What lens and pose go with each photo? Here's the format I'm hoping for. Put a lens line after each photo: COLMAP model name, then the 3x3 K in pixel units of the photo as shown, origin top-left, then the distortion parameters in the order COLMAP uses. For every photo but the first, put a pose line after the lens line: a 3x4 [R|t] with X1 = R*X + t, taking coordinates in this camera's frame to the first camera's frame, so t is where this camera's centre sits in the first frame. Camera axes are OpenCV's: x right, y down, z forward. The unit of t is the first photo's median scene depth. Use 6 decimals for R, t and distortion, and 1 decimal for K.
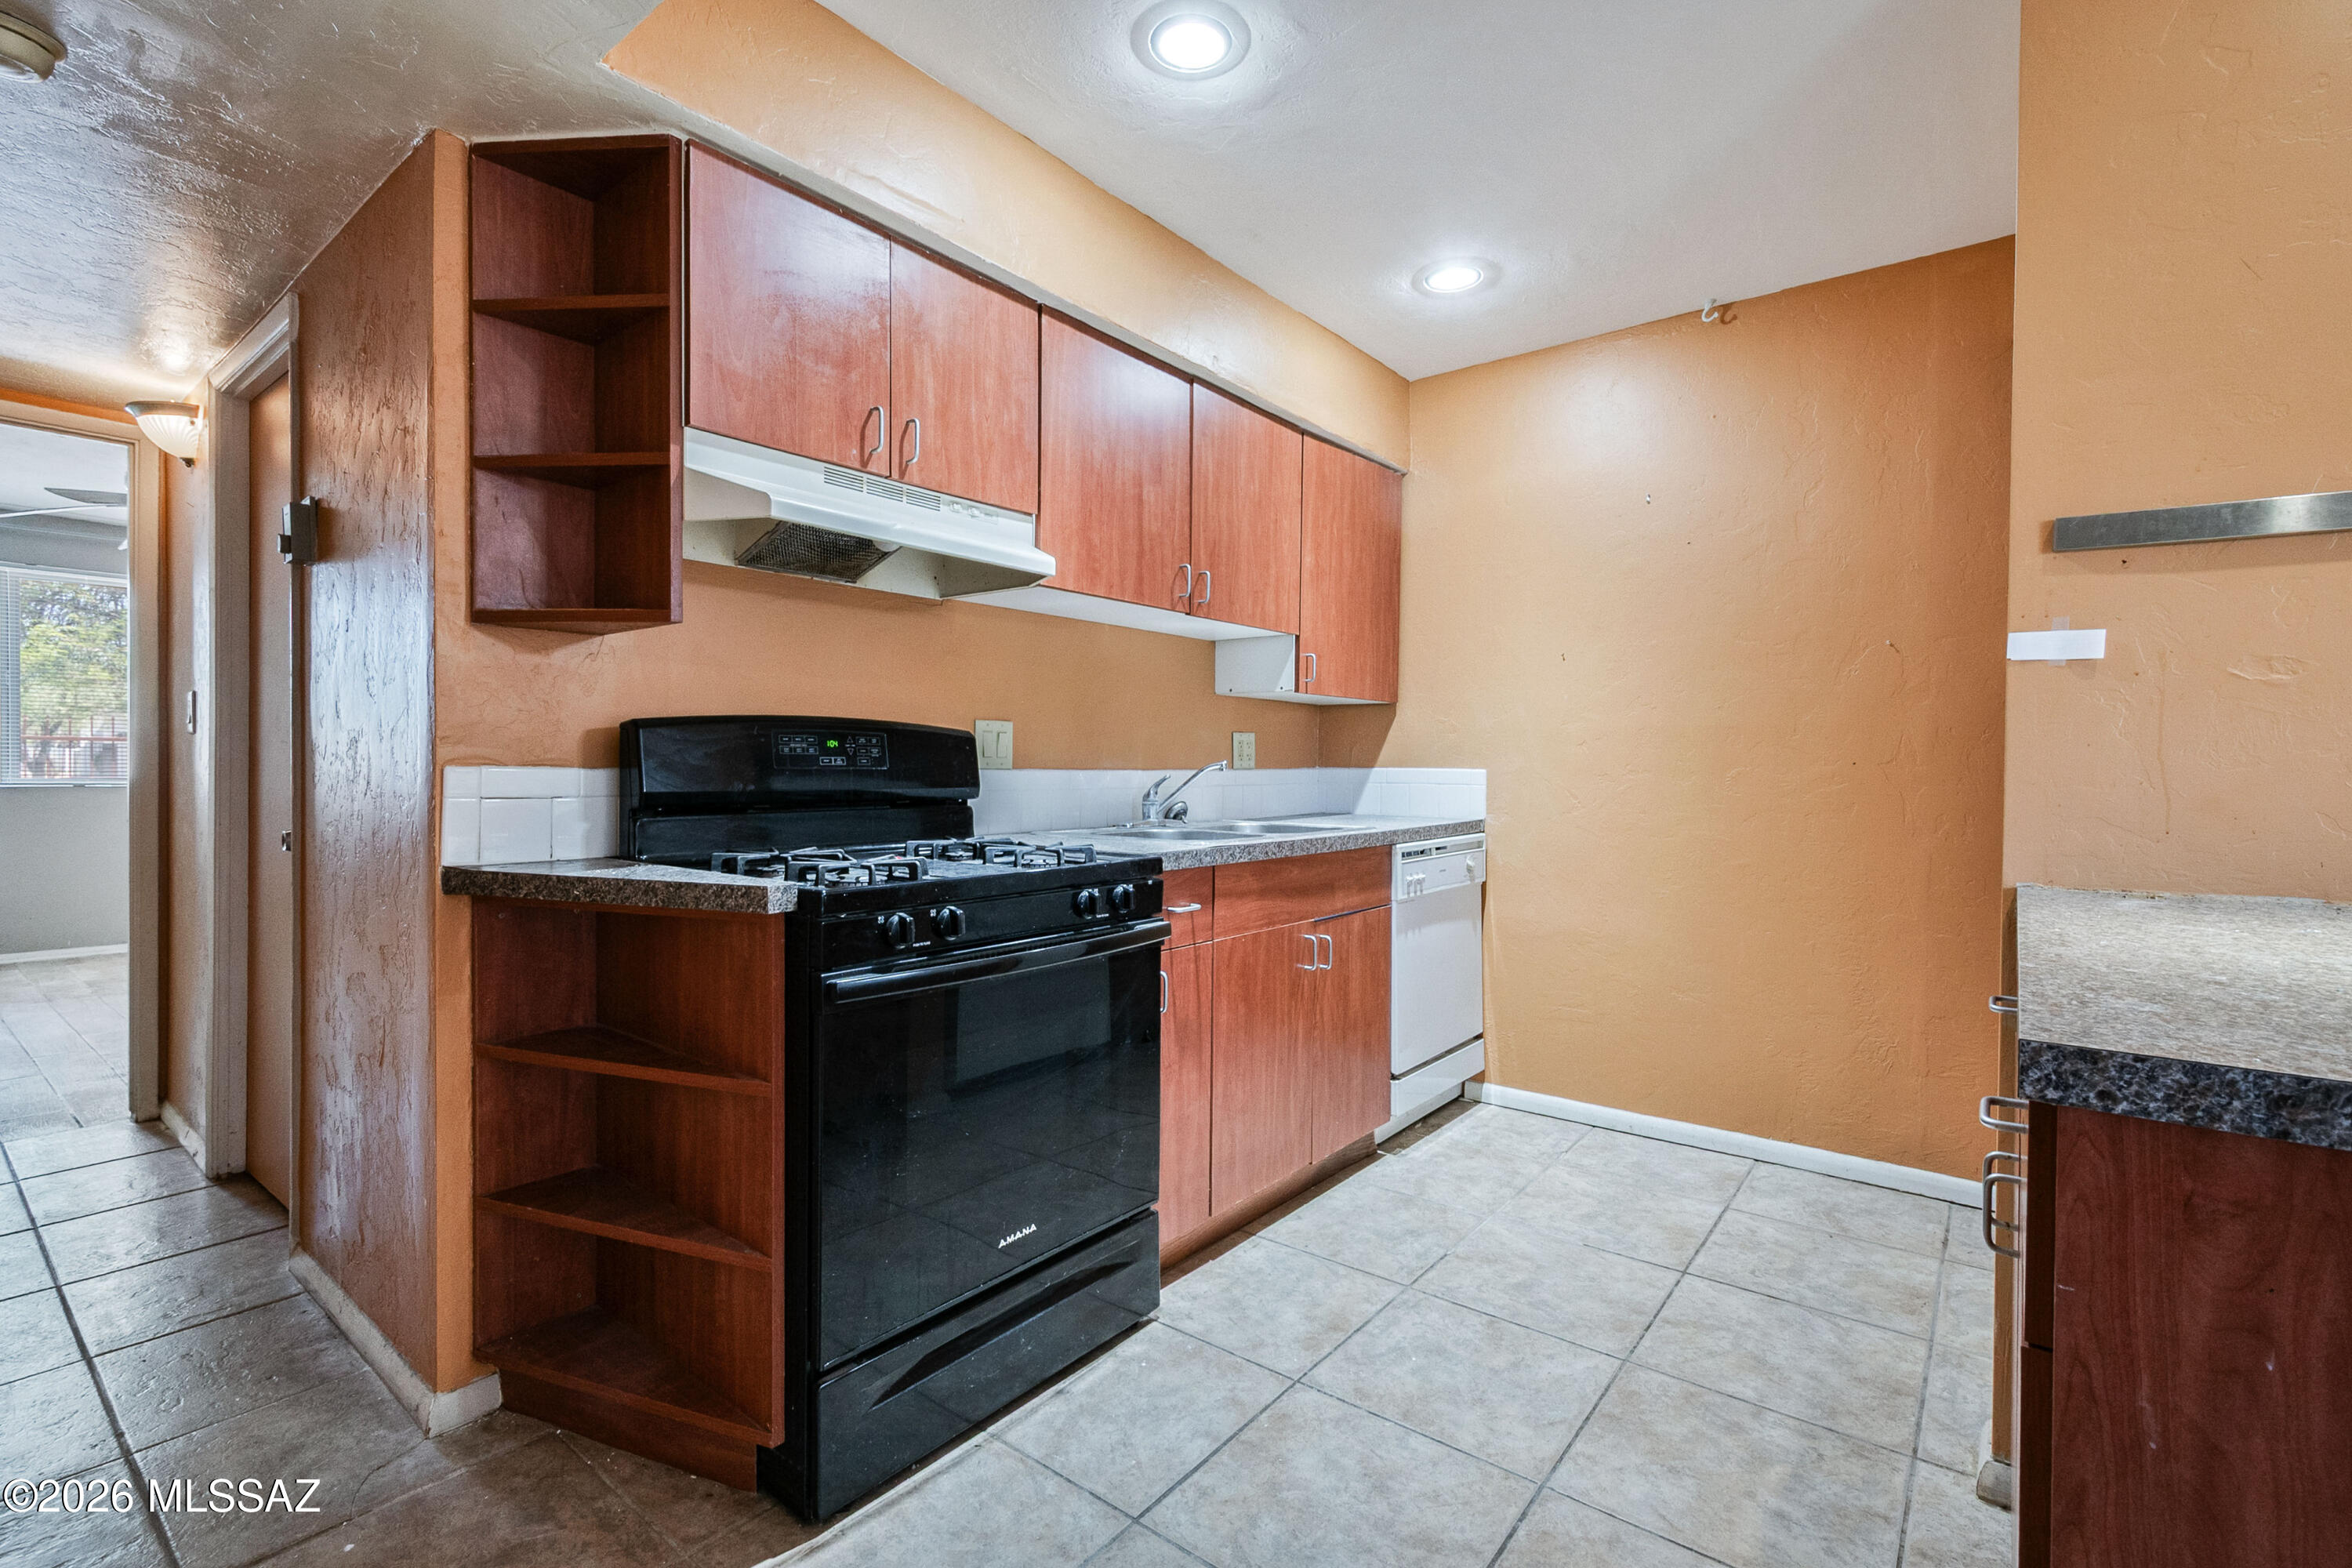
lens RADIAL K [[1055.3, 0, 1186.1], [0, 1055.3, 776.1], [0, 0, 1]] dist [0.006069, -0.000420]
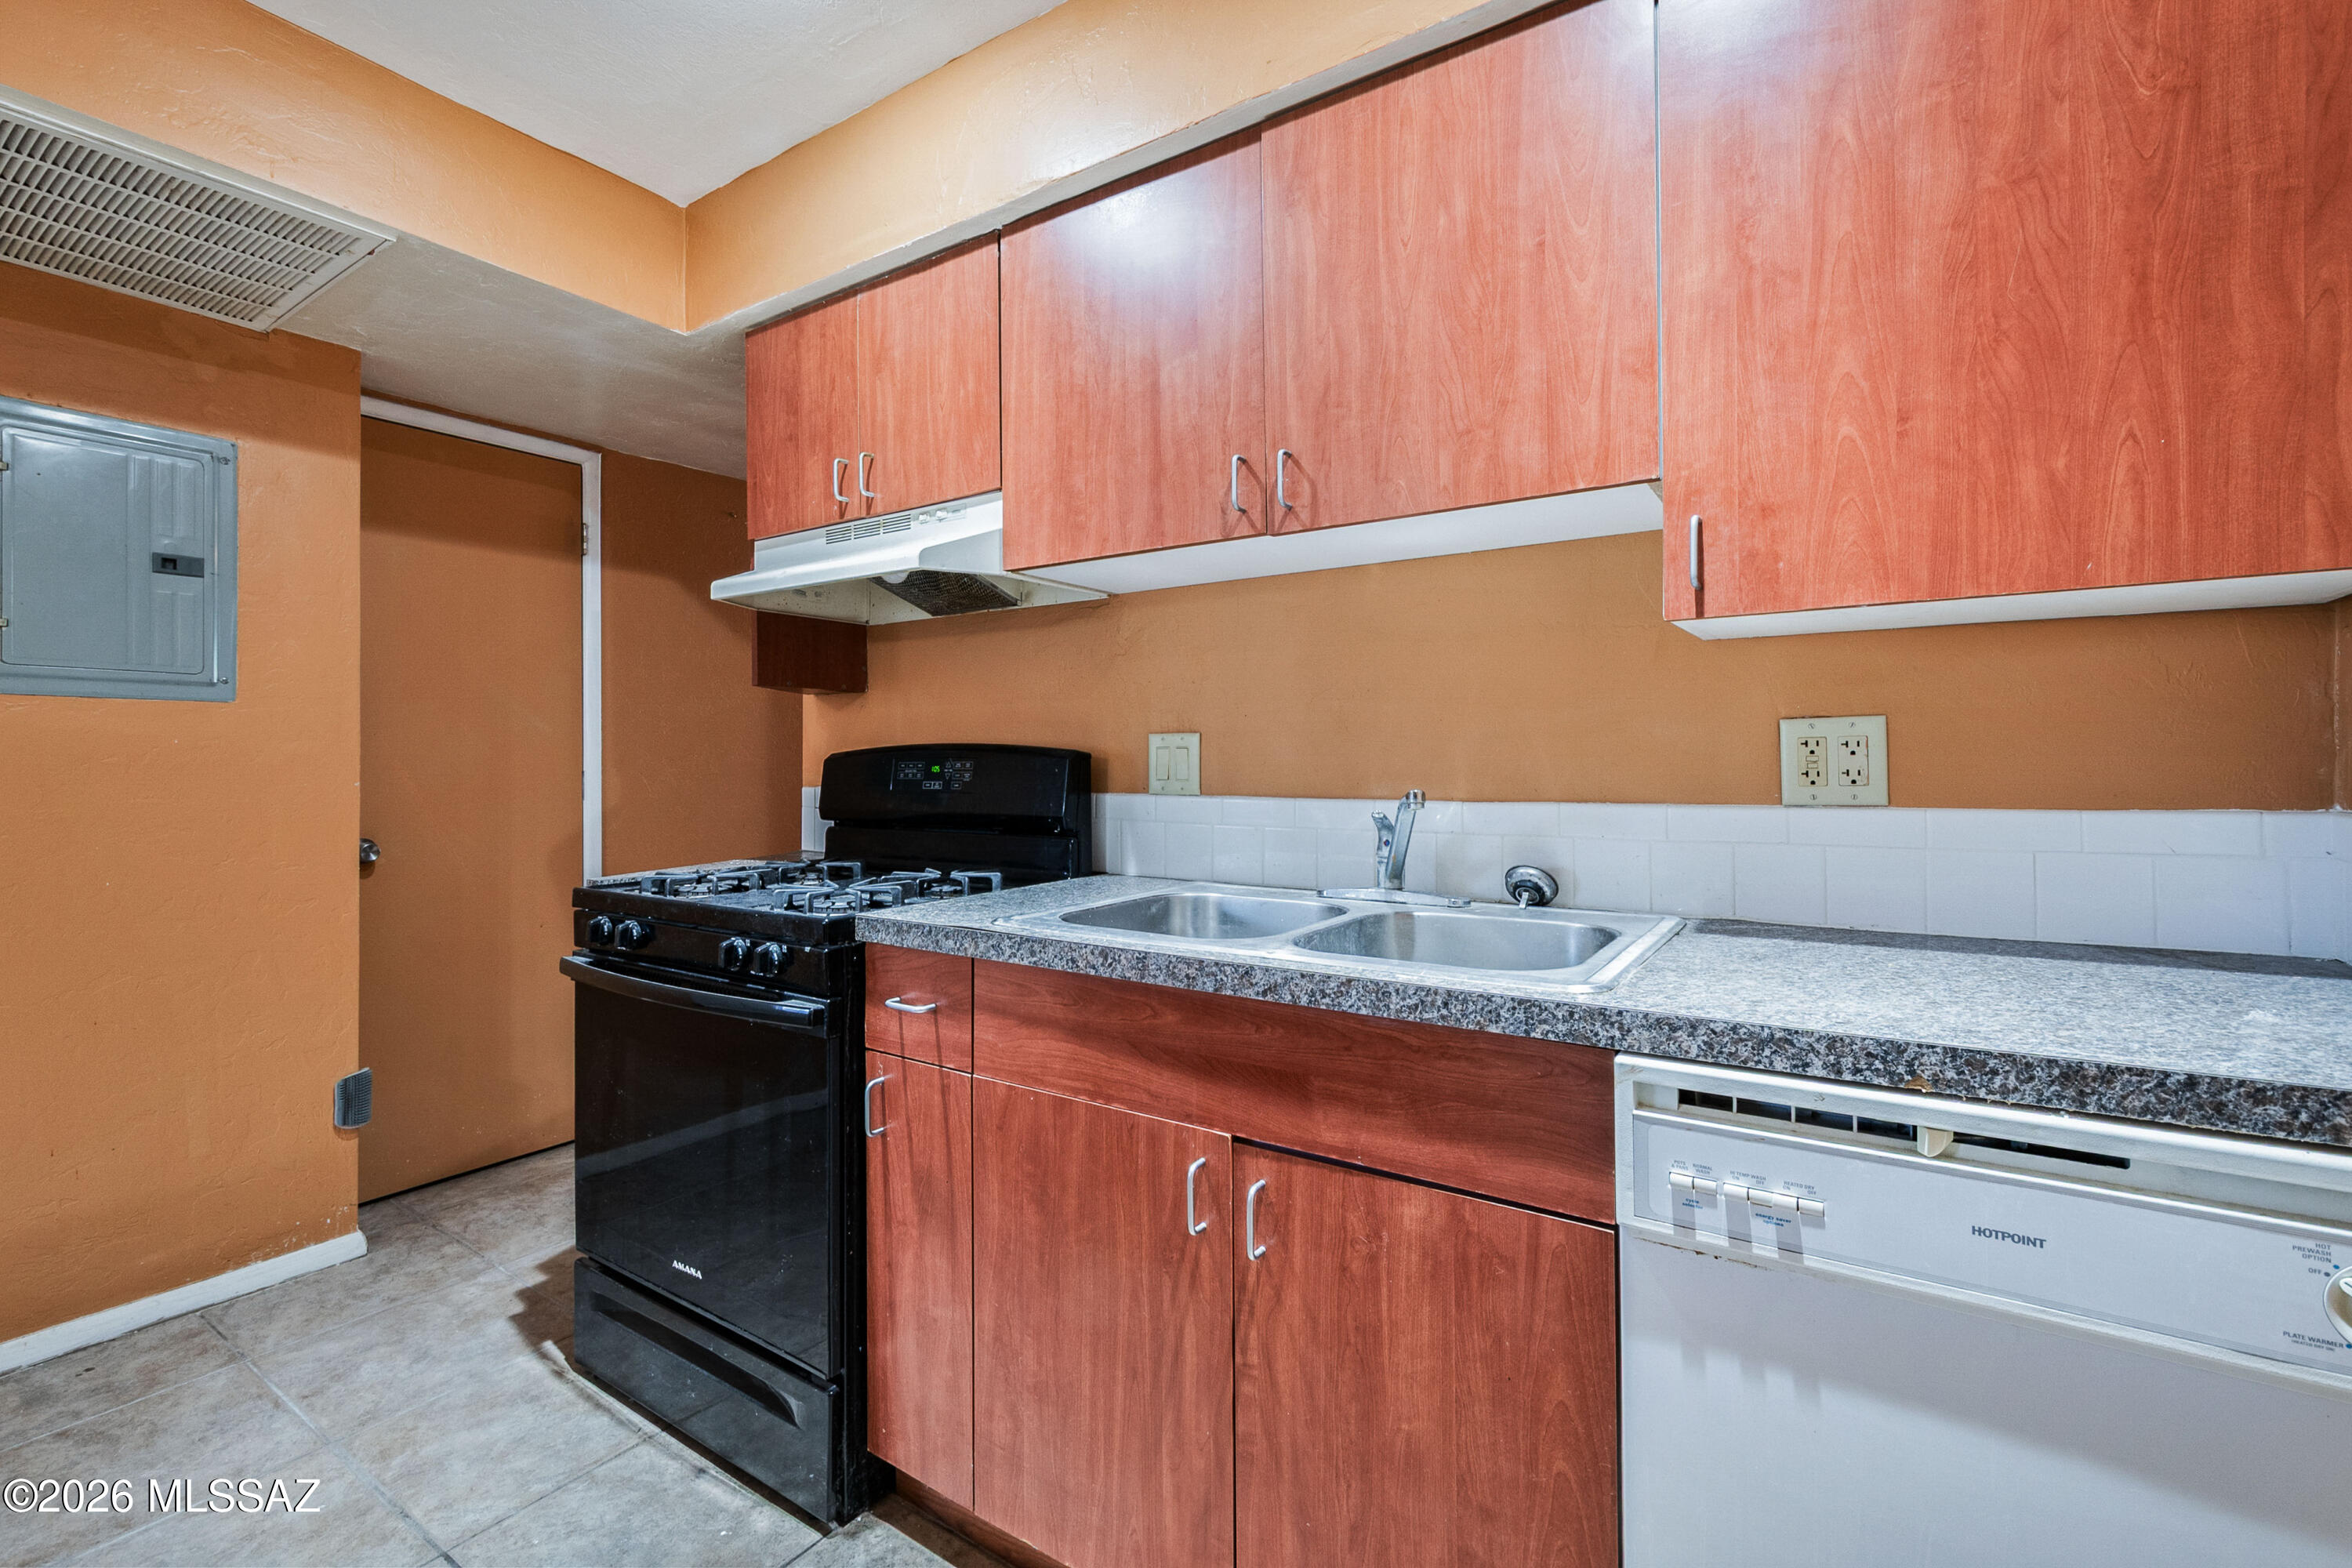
lens RADIAL K [[1021.0, 0, 1172.2], [0, 1021.0, 755.6], [0, 0, 1]] dist [0.004417, -0.000054]
pose [[0.074837, -0.012486, -0.997118, 0.677465], [-0.006175, 0.999897, -0.012985, -0.030948], [0.997177, 0.007129, 0.074752, 1.111947]]
